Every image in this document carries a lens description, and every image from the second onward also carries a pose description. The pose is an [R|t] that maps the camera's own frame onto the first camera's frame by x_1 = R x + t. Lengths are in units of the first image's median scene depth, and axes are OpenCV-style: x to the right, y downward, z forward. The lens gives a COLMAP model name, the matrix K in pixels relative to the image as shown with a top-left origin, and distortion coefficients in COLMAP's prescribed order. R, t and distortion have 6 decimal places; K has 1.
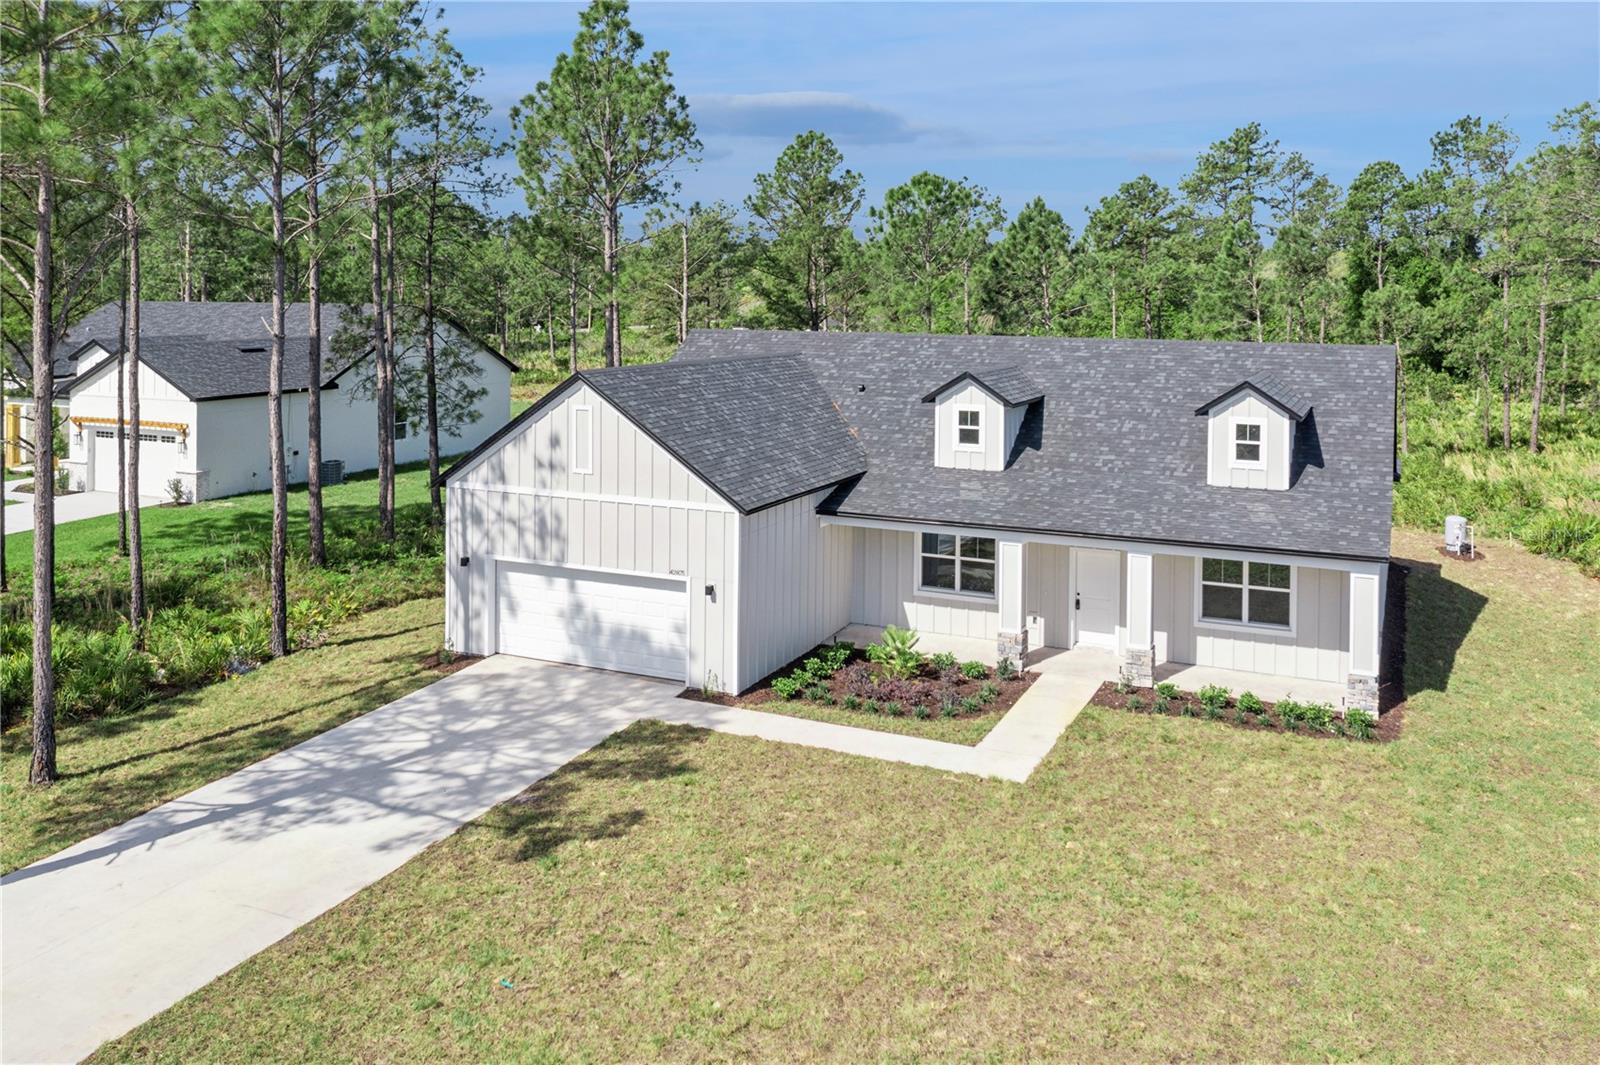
lens RADIAL K [[1280.0, 0, 799.3], [0, 1280.0, 539.0], [0, 0, 1]] dist [-0.011585, 0.007079]
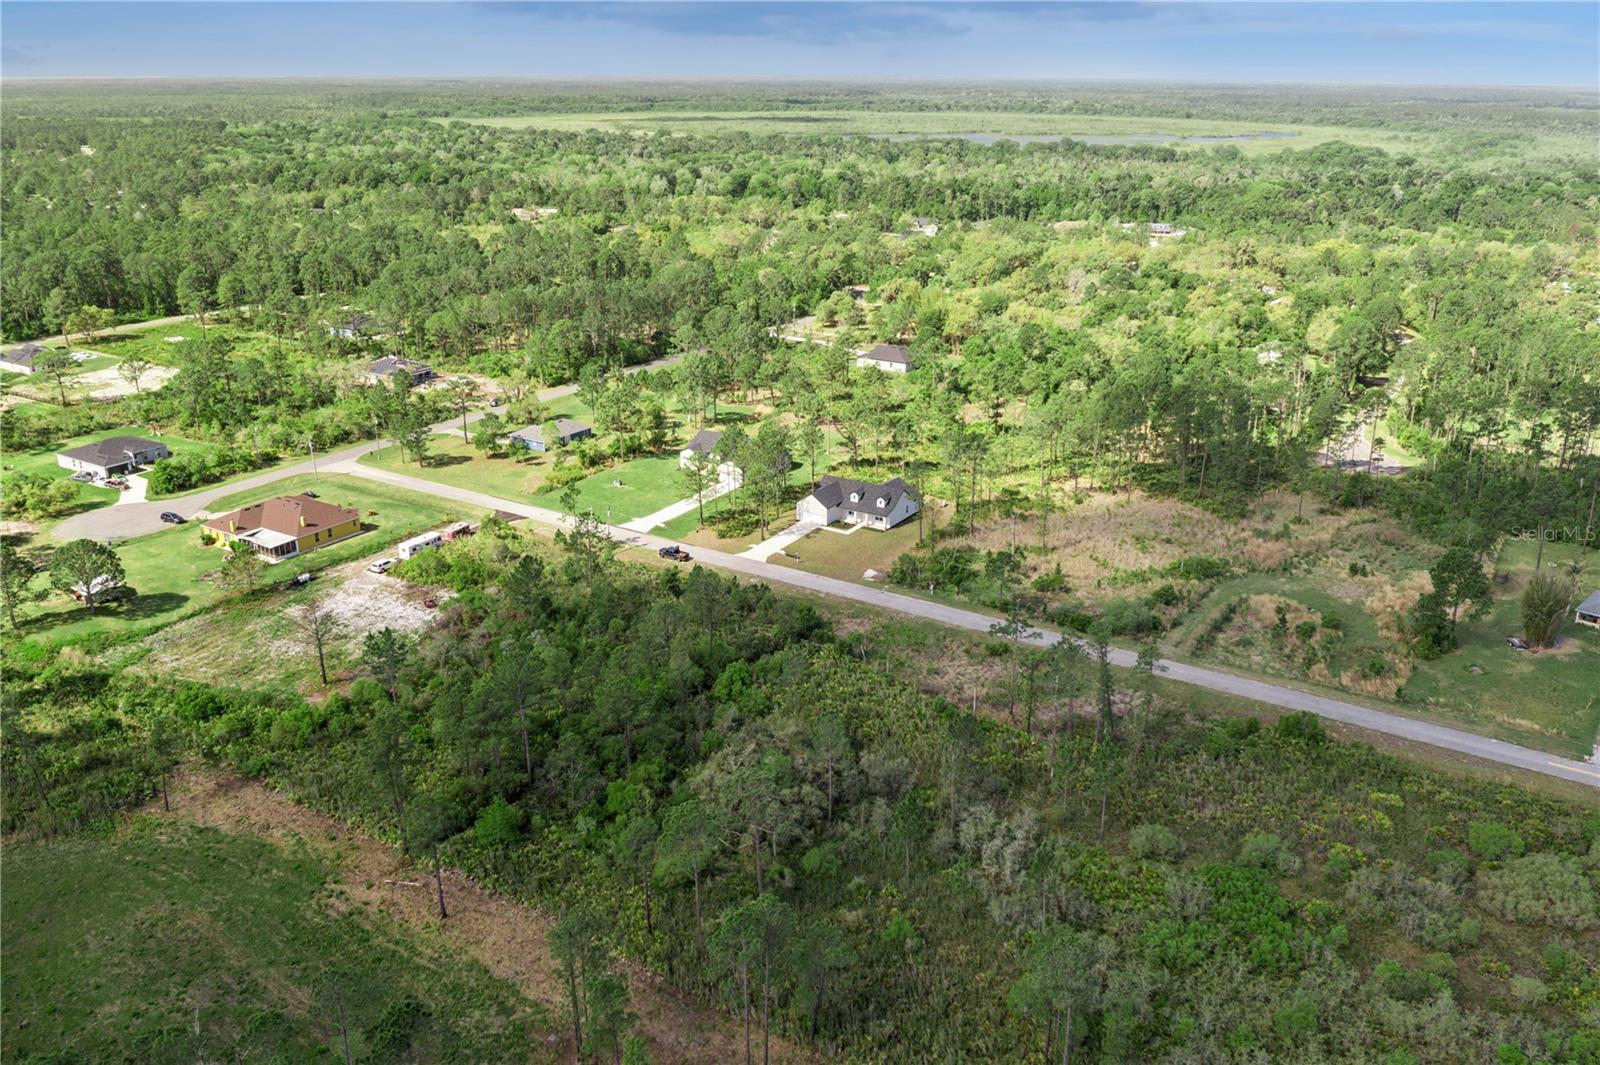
lens RADIAL K [[1291.1, 0, 800.0], [0, 1291.1, 532.5], [0, 0, 1]] dist [-0.010151, 0.009826]
pose [[0.989325, 0.047105, -0.137904, 1.207058], [-0.024625, 0.986746, 0.160394, -1.525573], [0.143631, -0.155286, 0.977372, -9.438586]]
